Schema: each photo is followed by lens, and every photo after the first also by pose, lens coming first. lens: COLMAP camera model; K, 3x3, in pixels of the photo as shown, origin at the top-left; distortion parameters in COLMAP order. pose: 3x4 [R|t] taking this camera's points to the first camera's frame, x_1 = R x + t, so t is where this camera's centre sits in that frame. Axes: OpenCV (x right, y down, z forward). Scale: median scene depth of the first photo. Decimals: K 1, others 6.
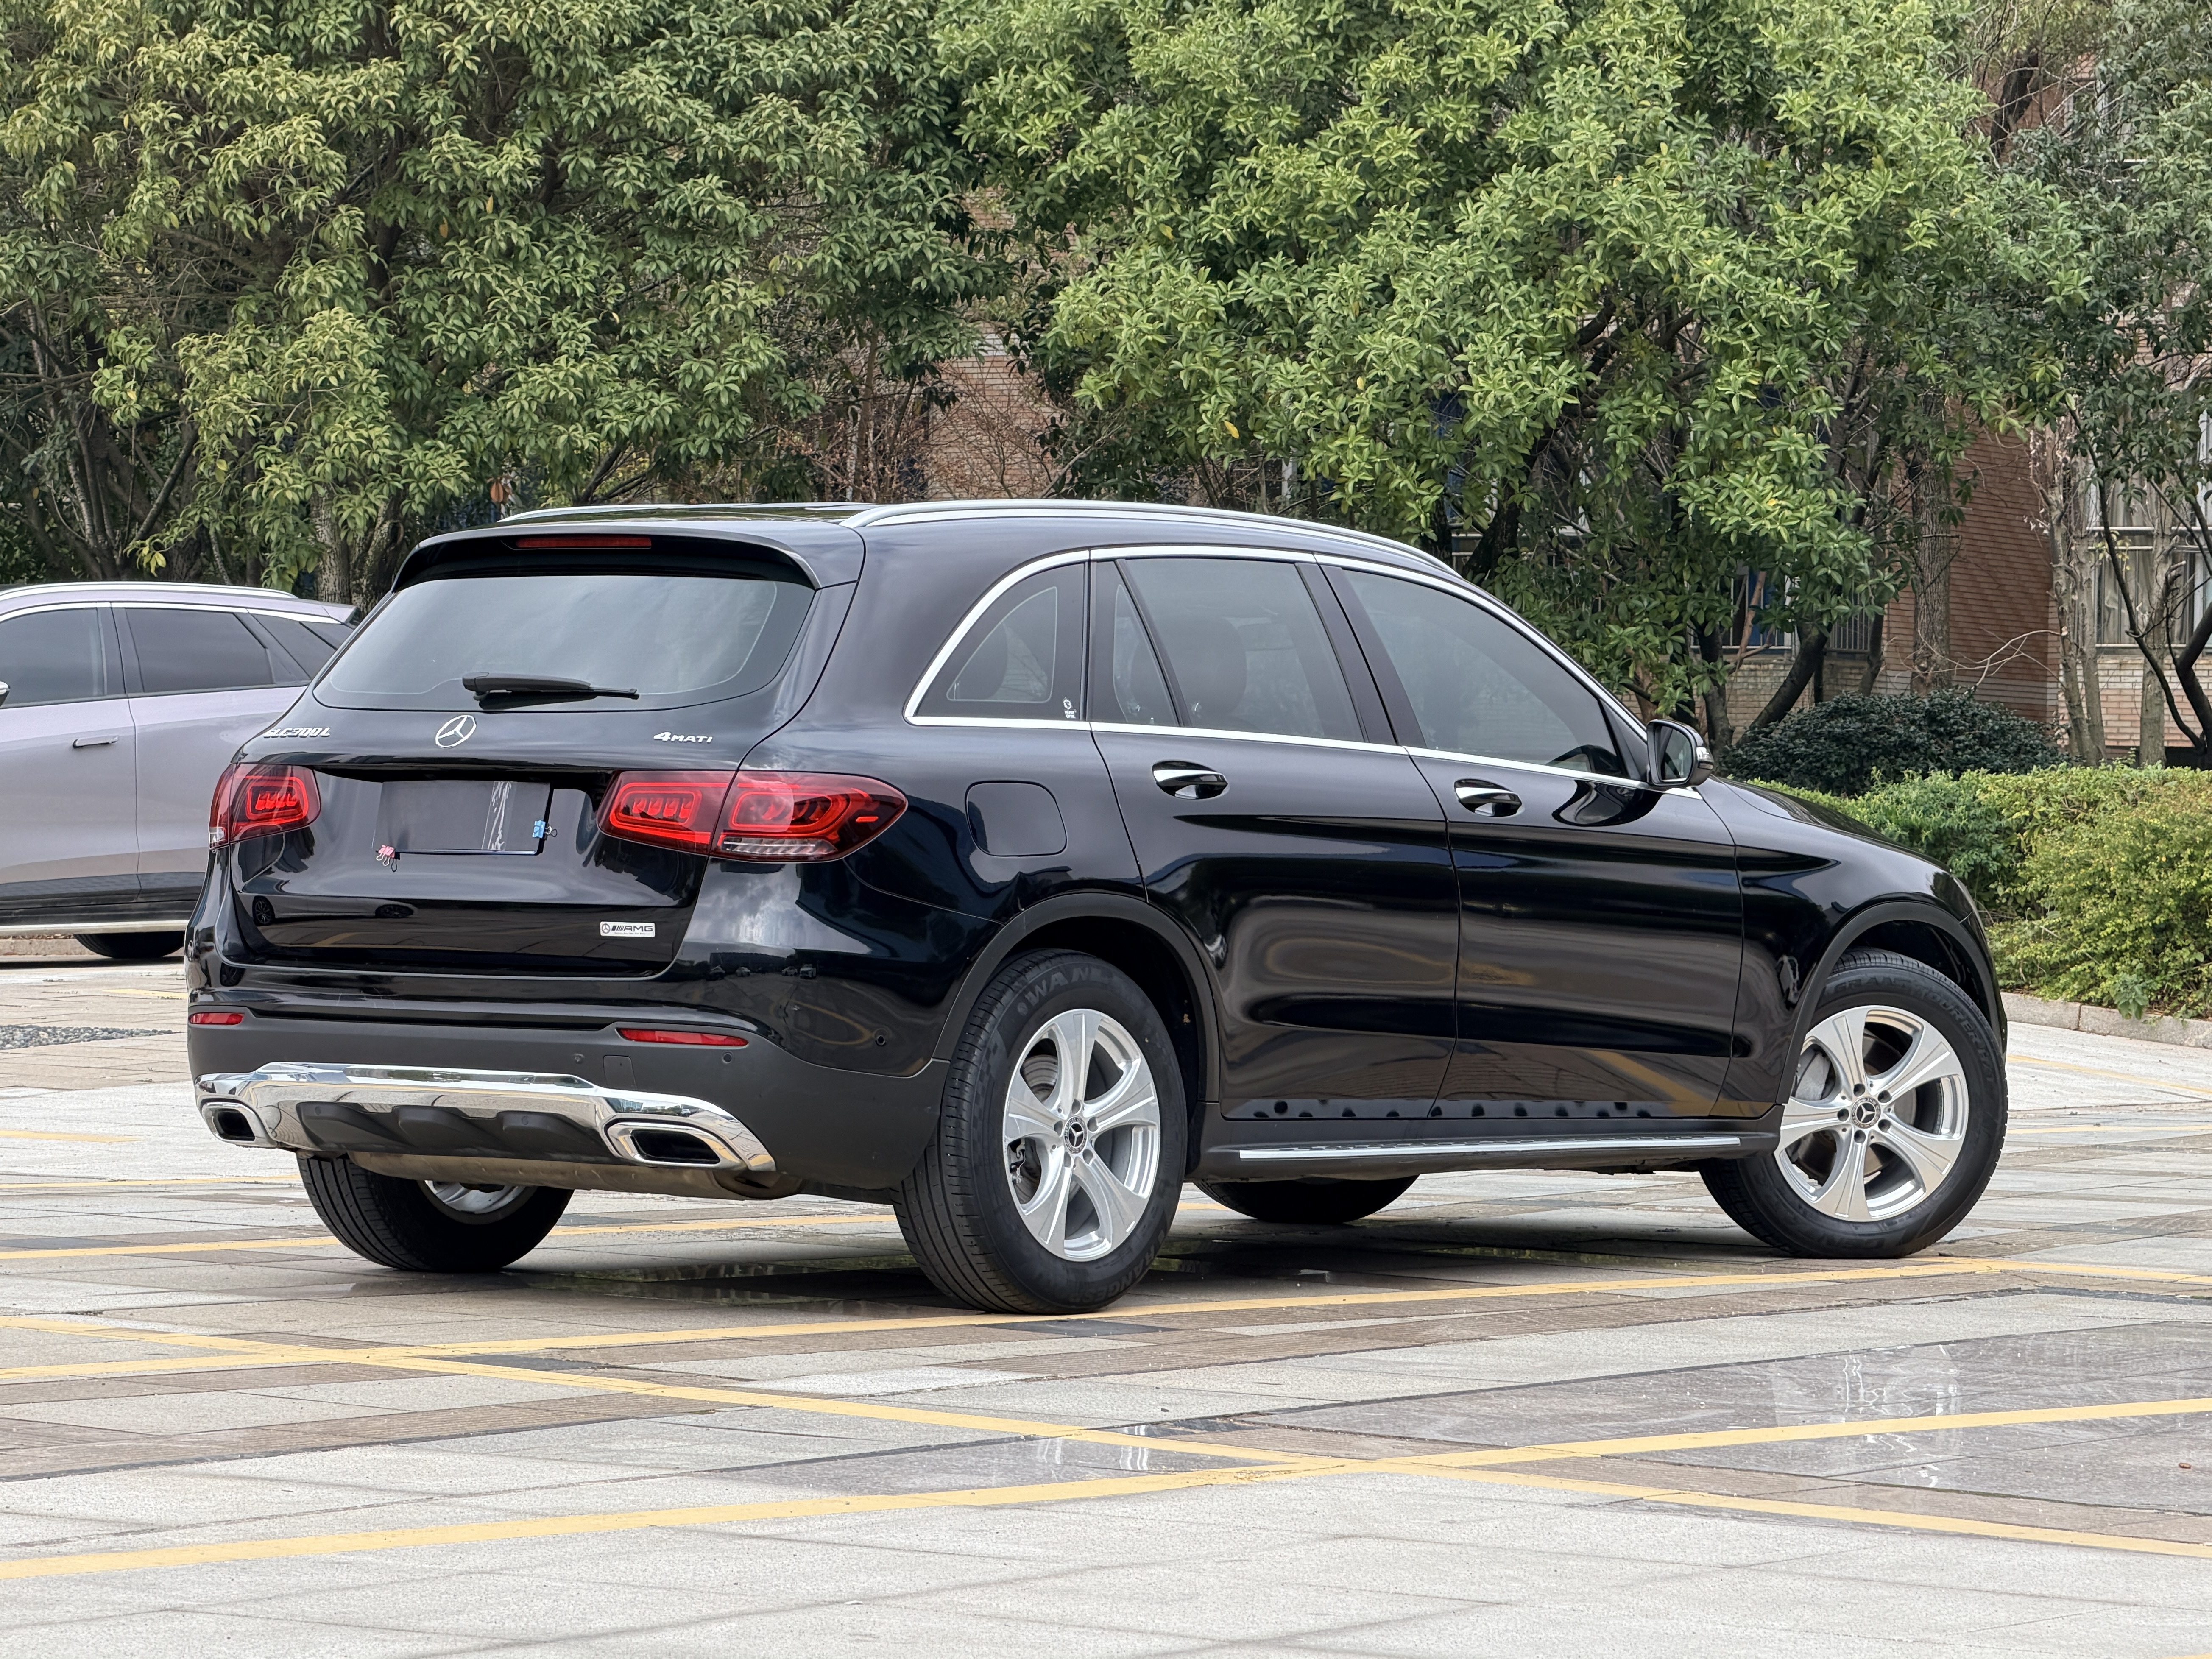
lens RADIAL K [[7308.4, 0, 1106.0], [0, 7308.4, 829.5], [0, 0, 1]] dist [0.317929, -2.257499]
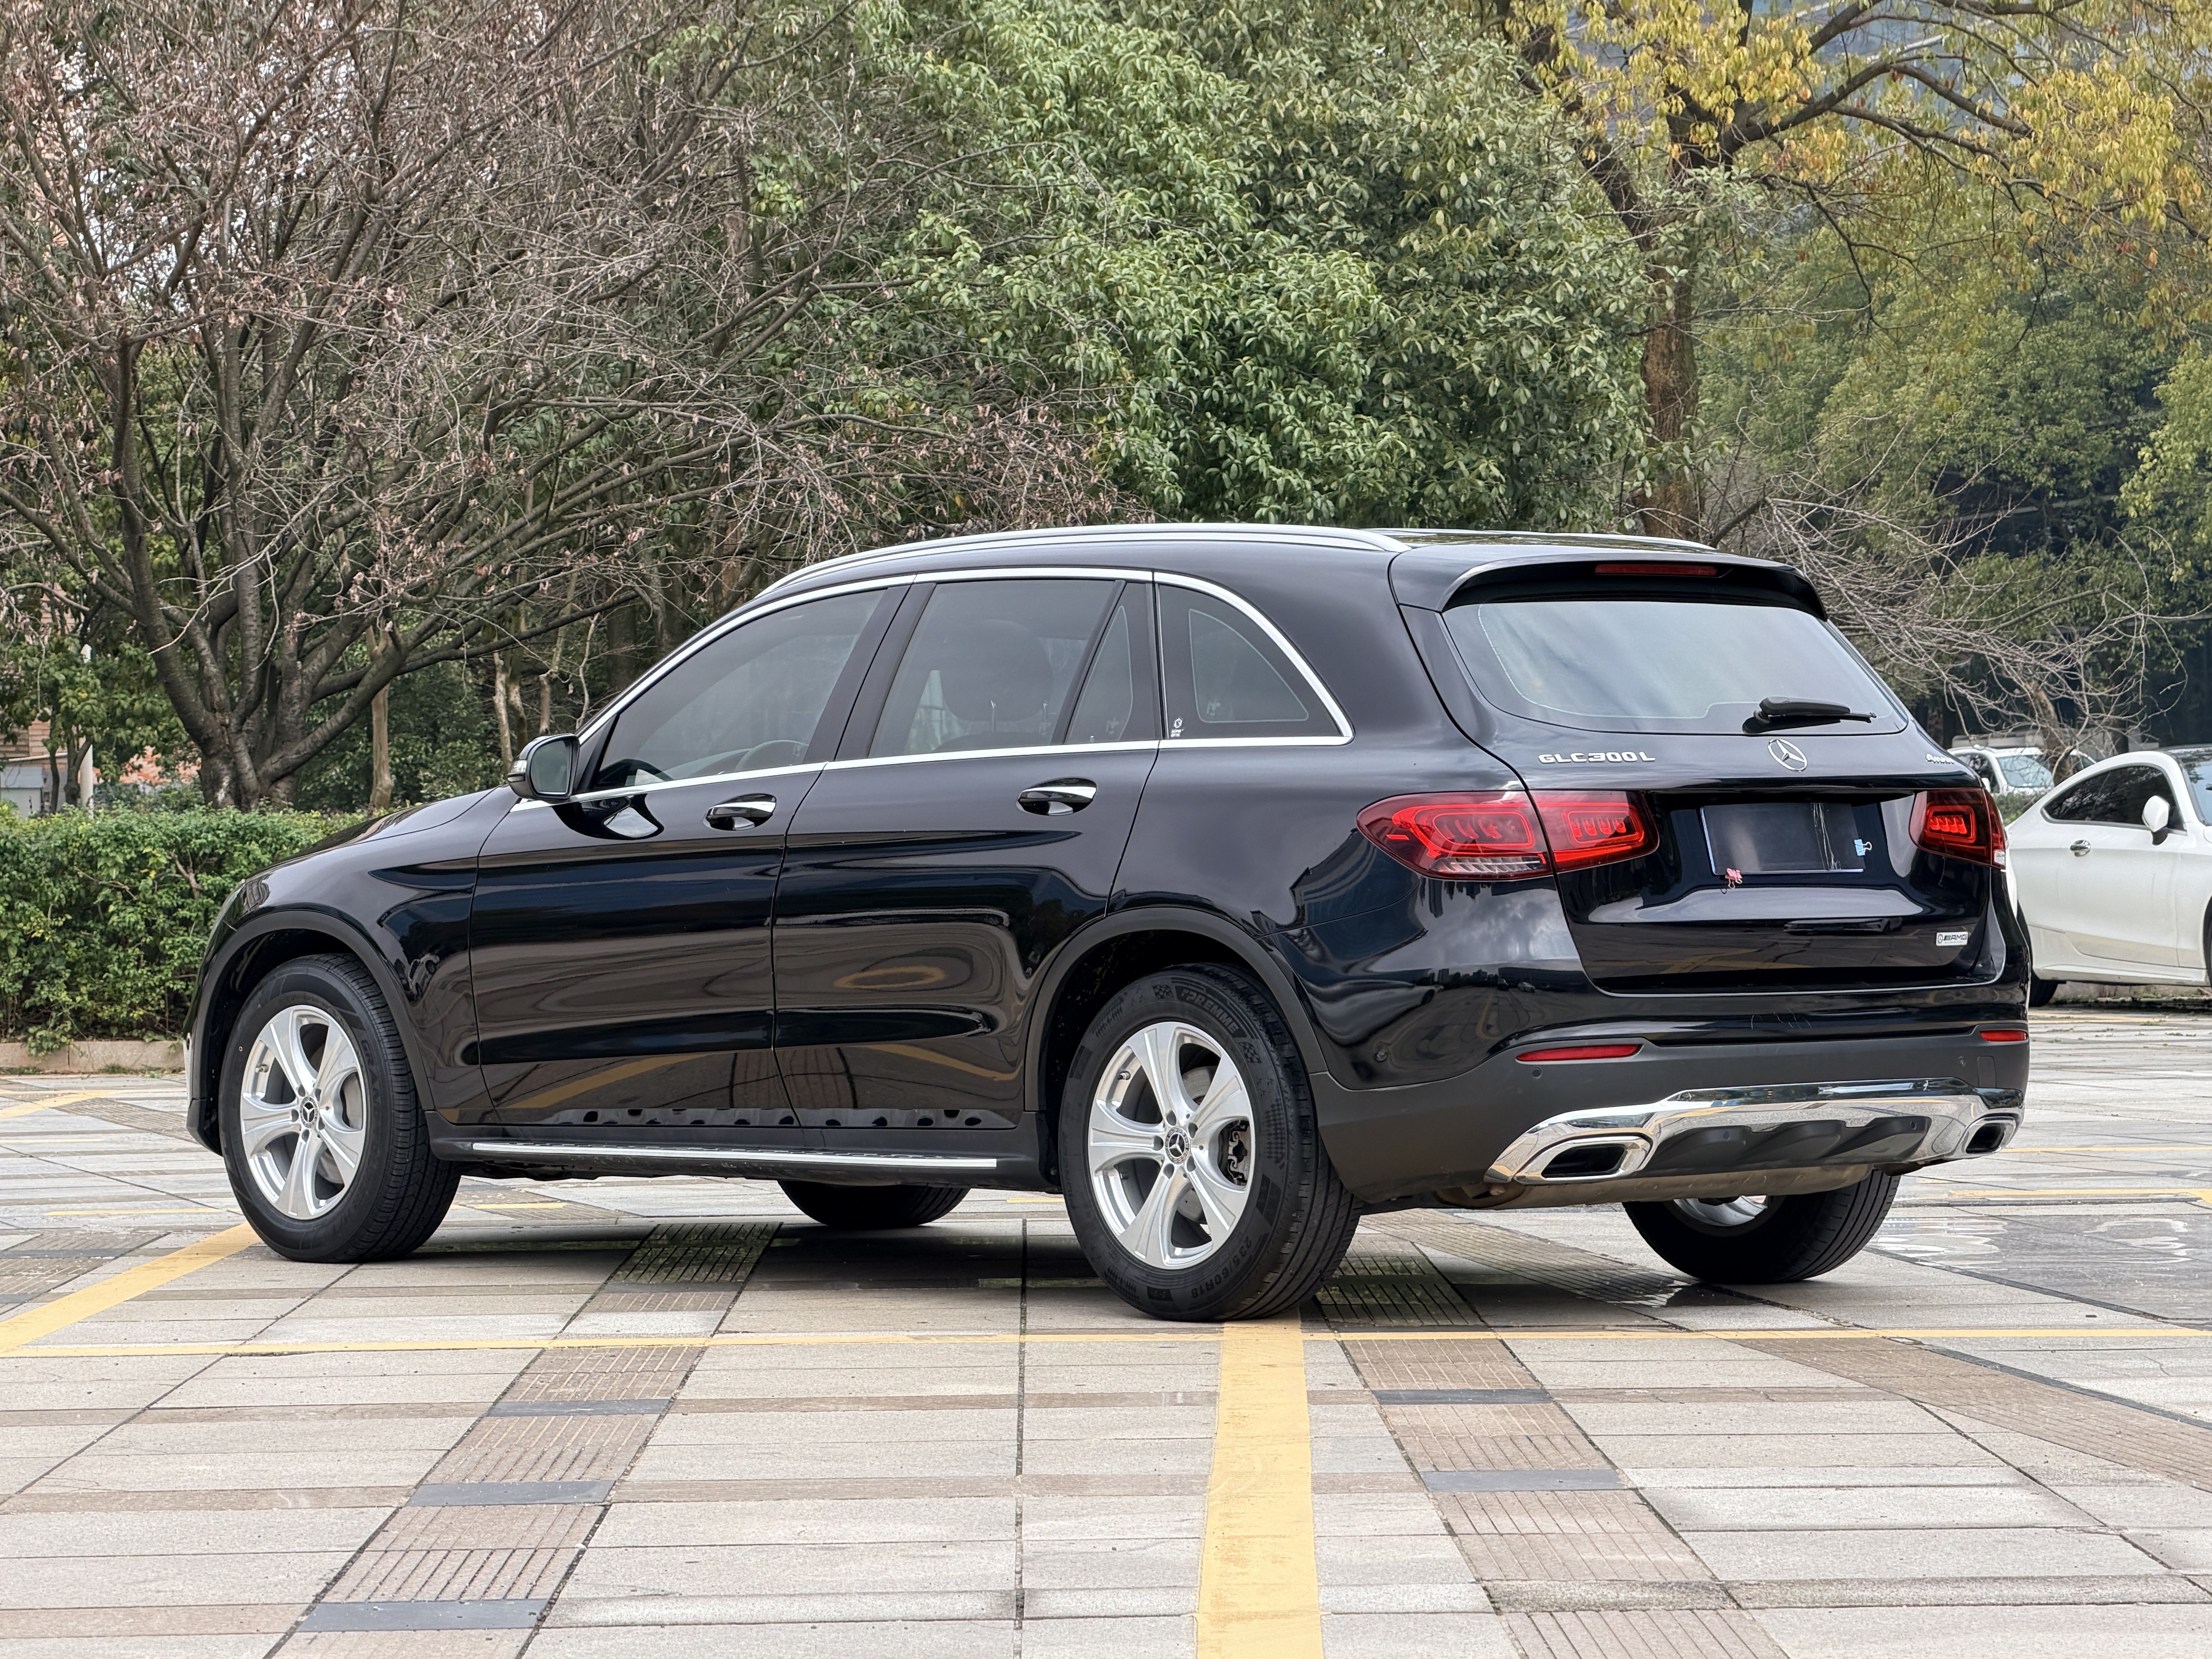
lens RADIAL K [[6888.4, 0, 1027.3], [0, 6888.4, 833.6], [0, 0, 1]] dist [0.266517, 0.948695]
pose [[0.751770, -0.029359, 0.658772, -0.304367], [0.029932, 0.999498, 0.010386, -0.004990], [-0.658746, 0.011910, 0.752271, 0.089145]]
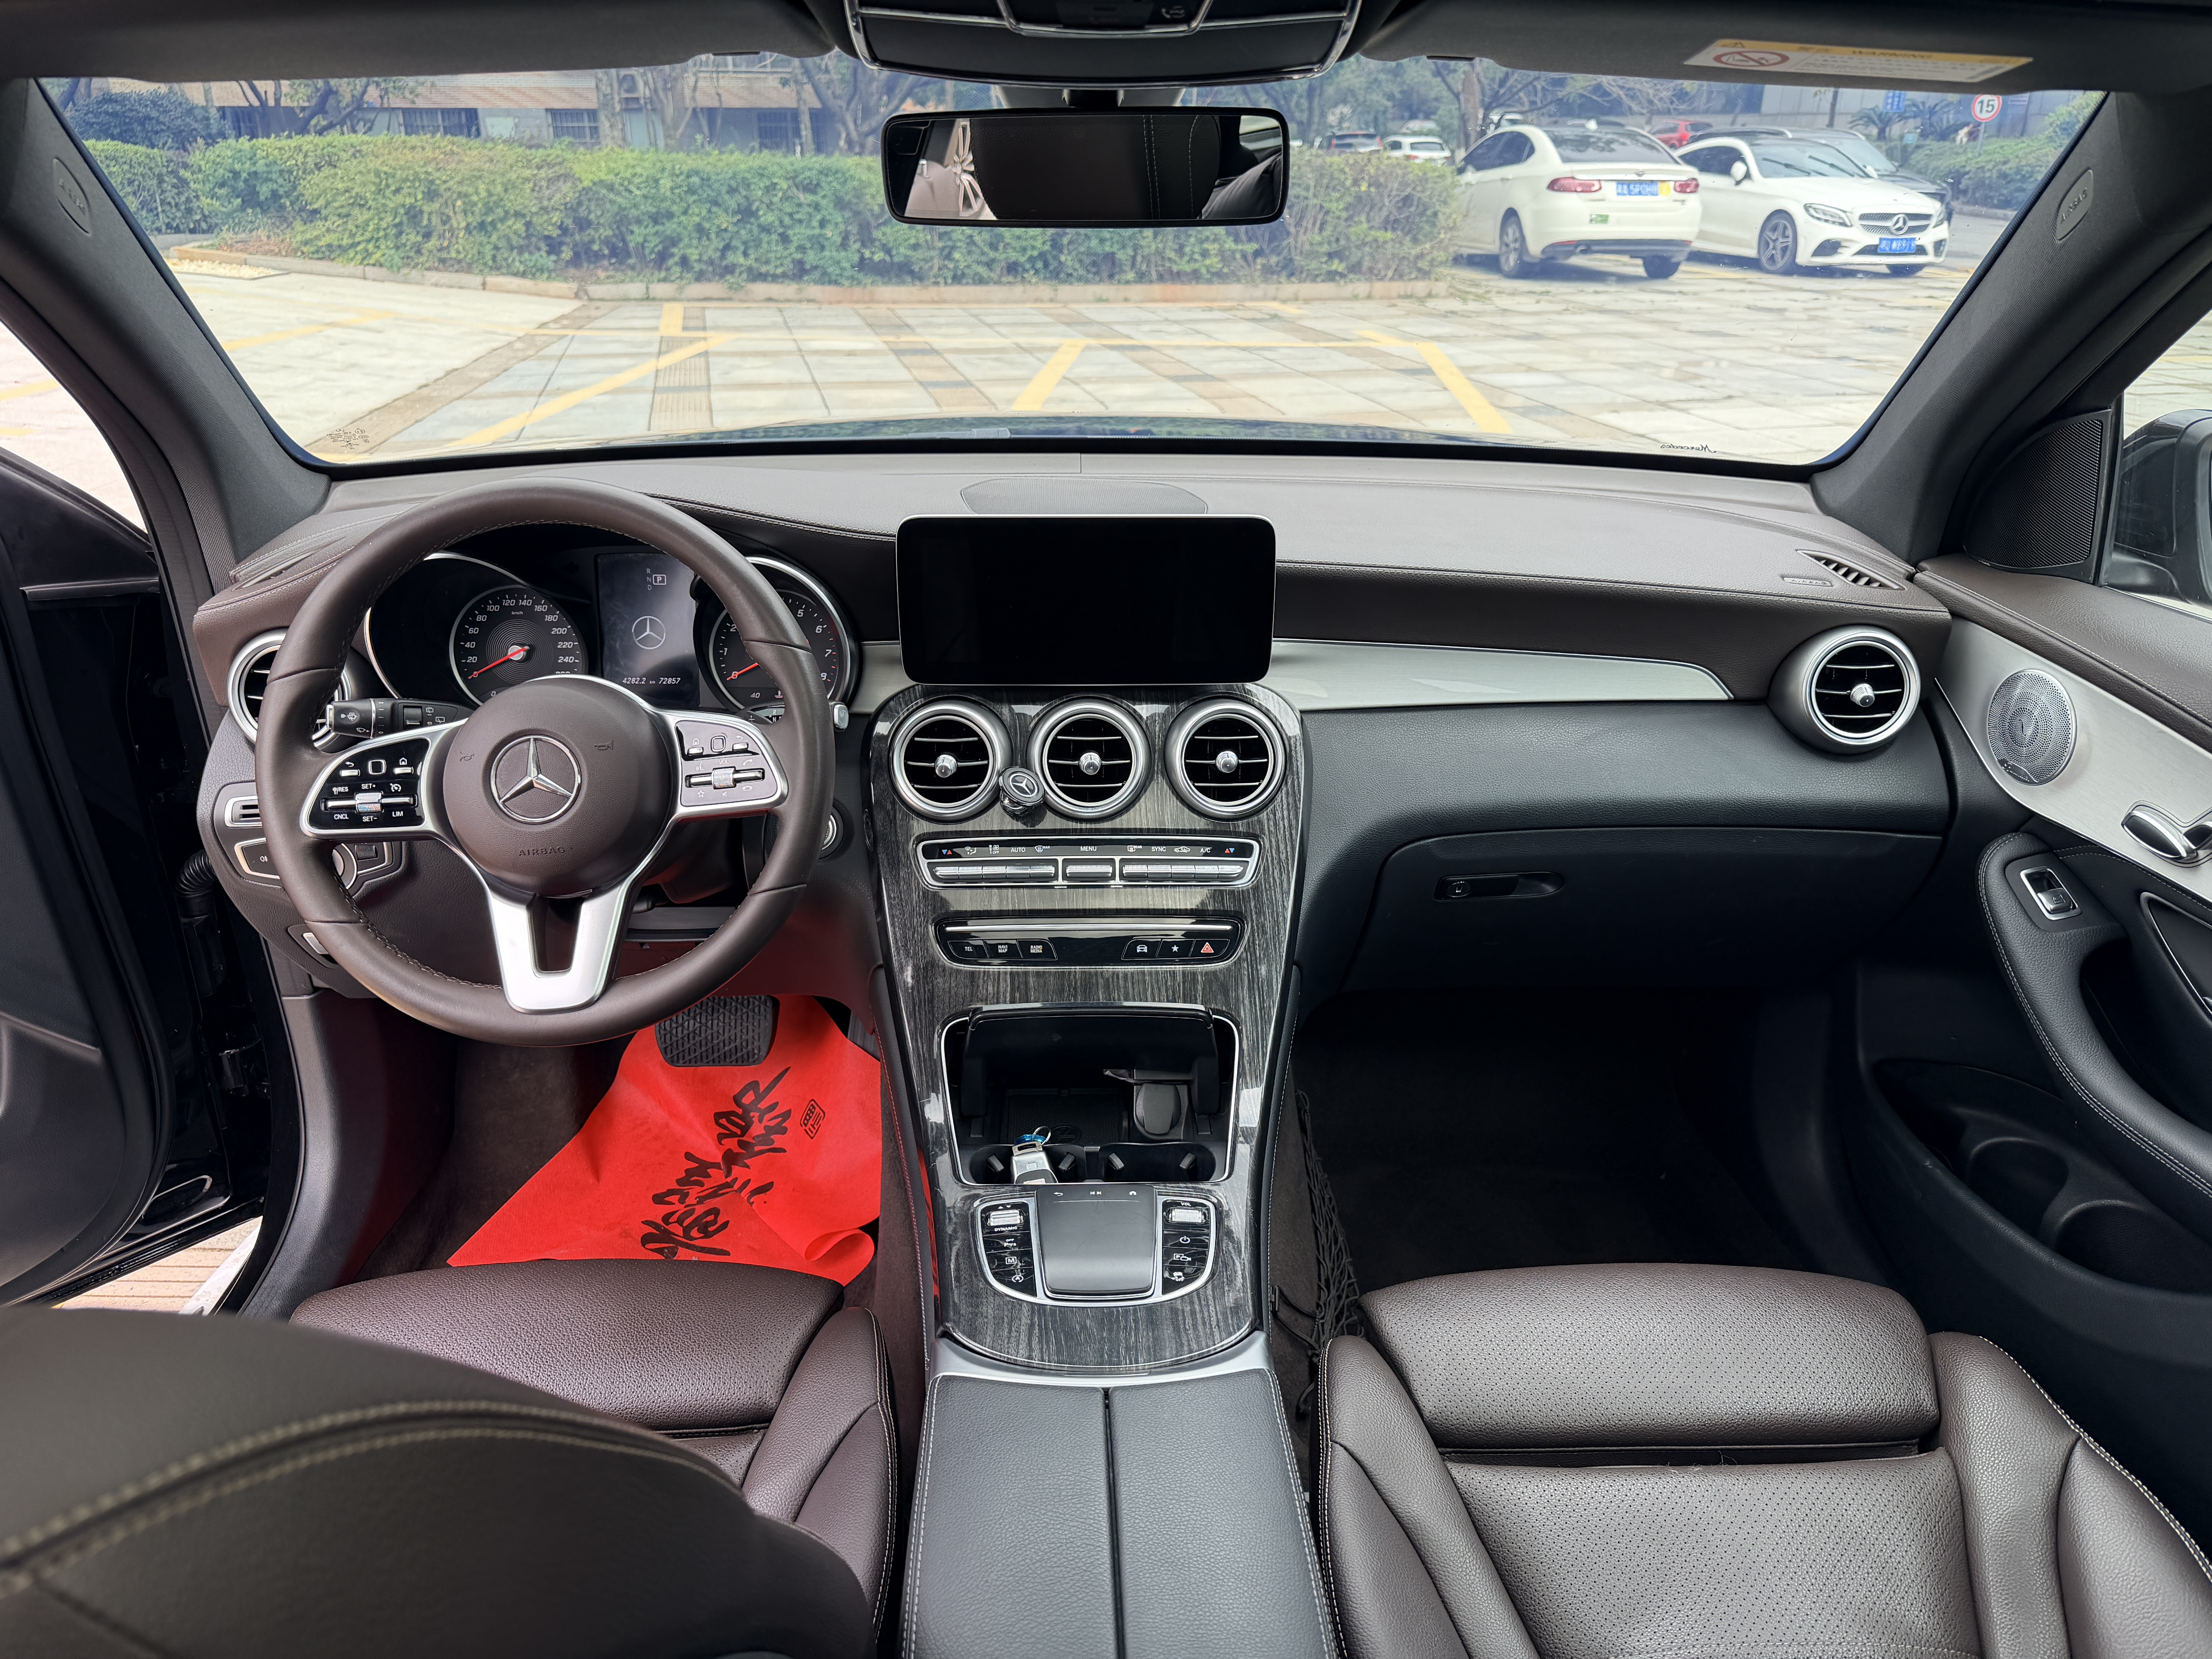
lens RADIAL K [[1587.4, 0, 1119.4], [0, 1587.4, 856.8], [0, 0, 1]] dist [0.014794, -0.041633]
pose [[0.776238, -0.275514, 0.567051, 0.000671], [0.008560, 0.903976, 0.427498, -0.013281], [-0.630382, -0.326986, 0.704059, 0.457143]]
